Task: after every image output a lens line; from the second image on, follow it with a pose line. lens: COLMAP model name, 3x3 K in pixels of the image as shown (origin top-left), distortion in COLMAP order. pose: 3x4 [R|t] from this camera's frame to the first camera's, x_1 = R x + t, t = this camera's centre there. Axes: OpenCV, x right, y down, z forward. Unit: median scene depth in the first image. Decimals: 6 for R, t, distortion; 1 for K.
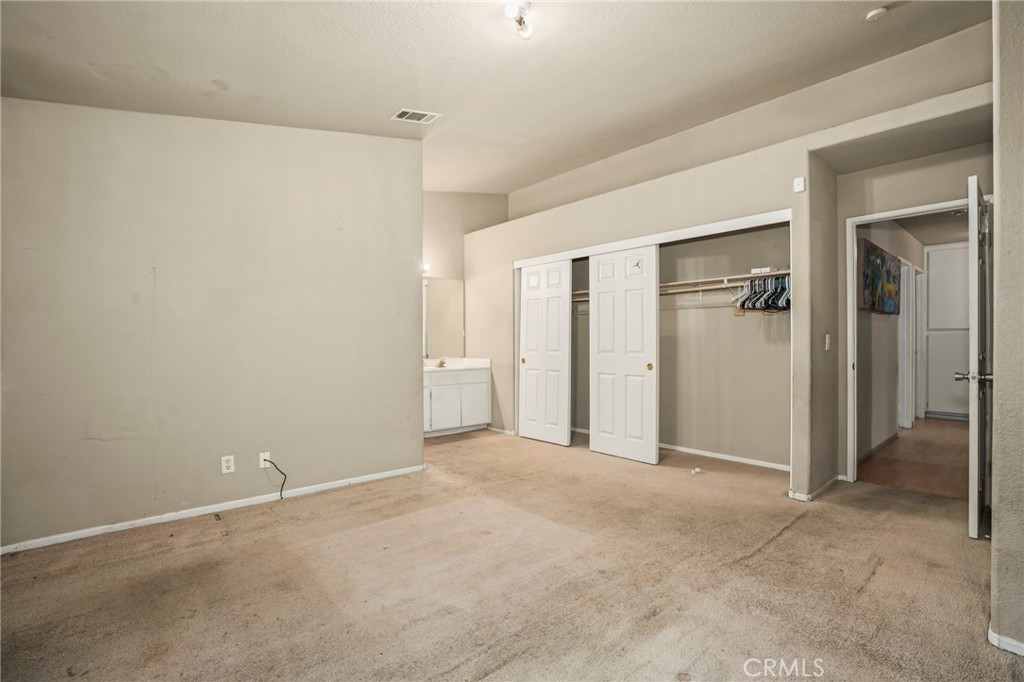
lens RADIAL K [[471.3, 0, 512.0], [0, 471.3, 341.0], [0, 0, 1]] dist [-0.086511, 0.039352]
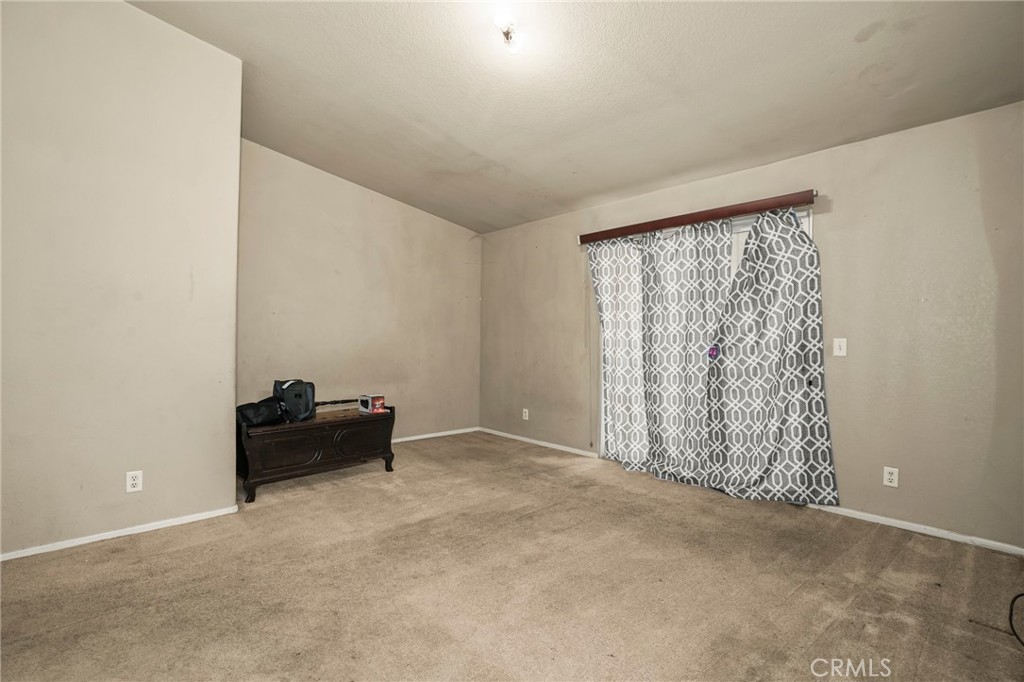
lens RADIAL K [[471.3, 0, 512.0], [0, 471.3, 341.0], [0, 0, 1]] dist [-0.086511, 0.039352]
pose [[-0.999619, -0.004046, -0.027290, 0.022345], [-0.004217, 0.999972, 0.006212, -0.004822], [0.027264, 0.006325, -0.999608, 1.364272]]
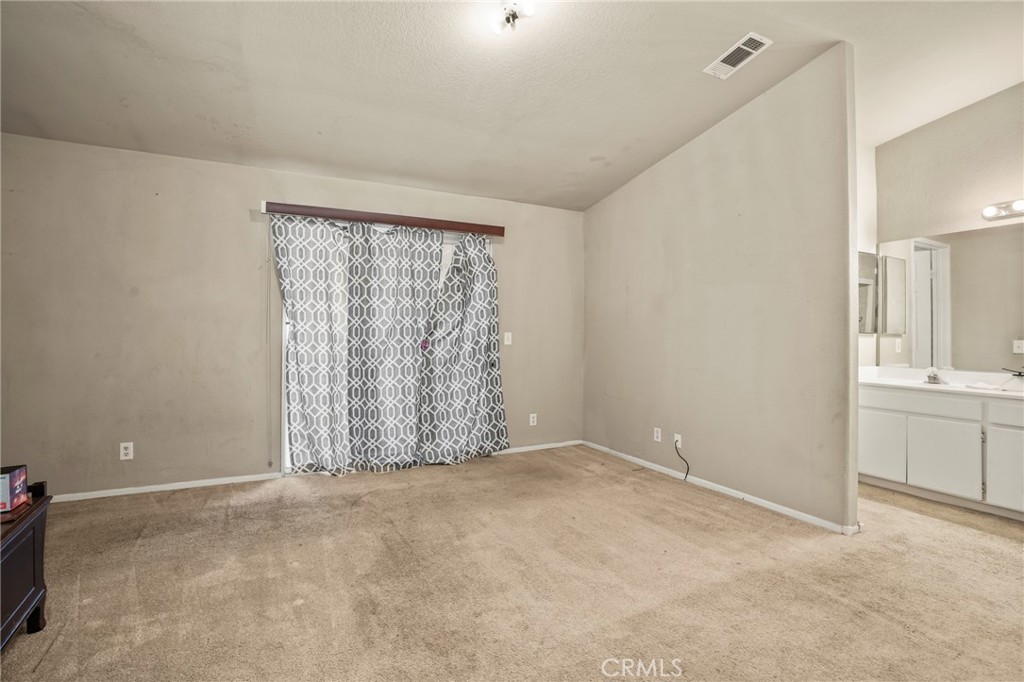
lens RADIAL K [[475.1, 0, 512.7], [0, 475.1, 326.7], [0, 0, 1]] dist [-0.059761, 0.019756]
pose [[-0.242797, -0.013239, -0.969987, 0.662139], [-0.007337, 0.999903, -0.011810, -0.007574], [0.970049, 0.004249, -0.242871, 0.835711]]
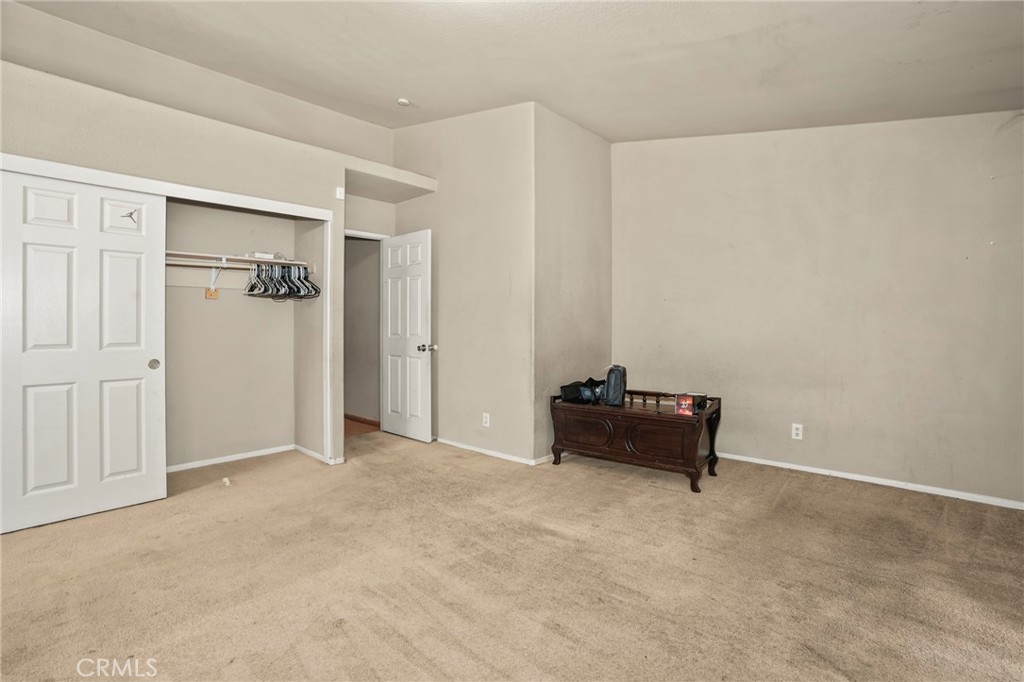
lens RADIAL K [[475.1, 0, 512.7], [0, 475.1, 326.7], [0, 0, 1]] dist [-0.059761, 0.019756]
pose [[-0.126995, -0.001324, 0.991902, -0.579965], [0.004210, 0.999989, 0.001874, -0.001168], [-0.991894, 0.004414, -0.126988, 0.671672]]
